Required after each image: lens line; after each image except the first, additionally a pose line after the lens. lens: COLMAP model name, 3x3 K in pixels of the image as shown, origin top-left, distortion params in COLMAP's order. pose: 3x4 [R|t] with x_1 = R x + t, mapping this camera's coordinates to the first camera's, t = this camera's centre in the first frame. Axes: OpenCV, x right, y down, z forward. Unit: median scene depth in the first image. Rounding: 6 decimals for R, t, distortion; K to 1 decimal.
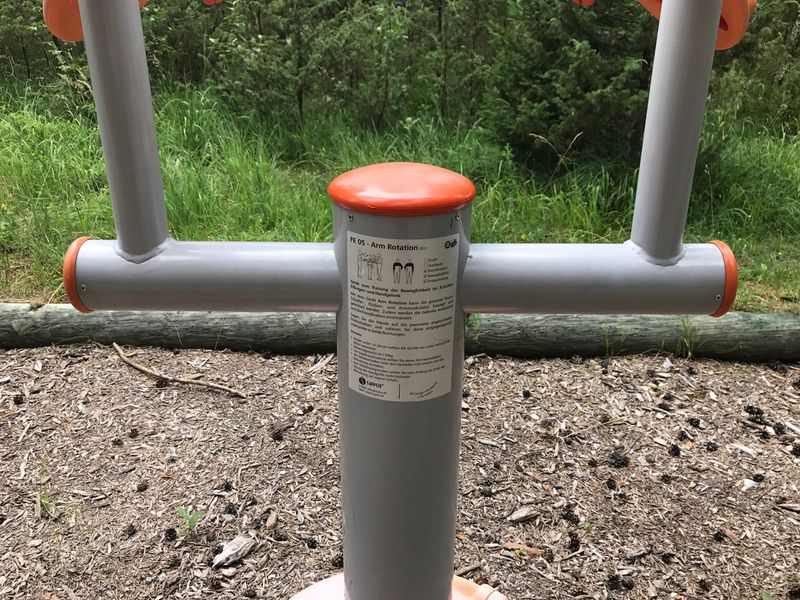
lens RADIAL K [[679.6, 0, 379.0], [0, 679.6, 301.4], [0, 0, 1]] dist [-0.002682, -0.005759]
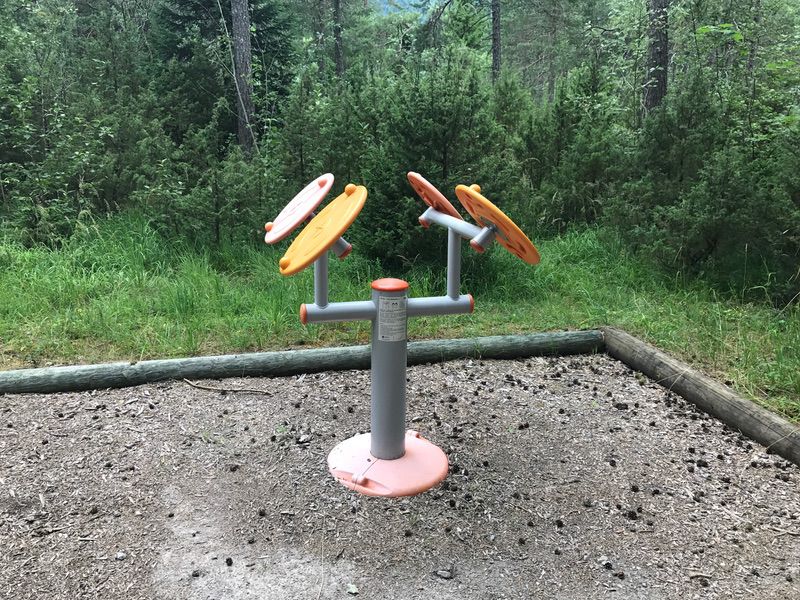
lens RADIAL K [[679.6, 0, 379.0], [0, 679.6, 301.4], [0, 0, 1]] dist [-0.002682, -0.005759]
pose [[0.966014, -0.061984, 0.250947, -0.400923], [0.095325, 0.987823, -0.122958, 0.157831], [-0.240270, 0.142701, 0.960160, -1.075764]]
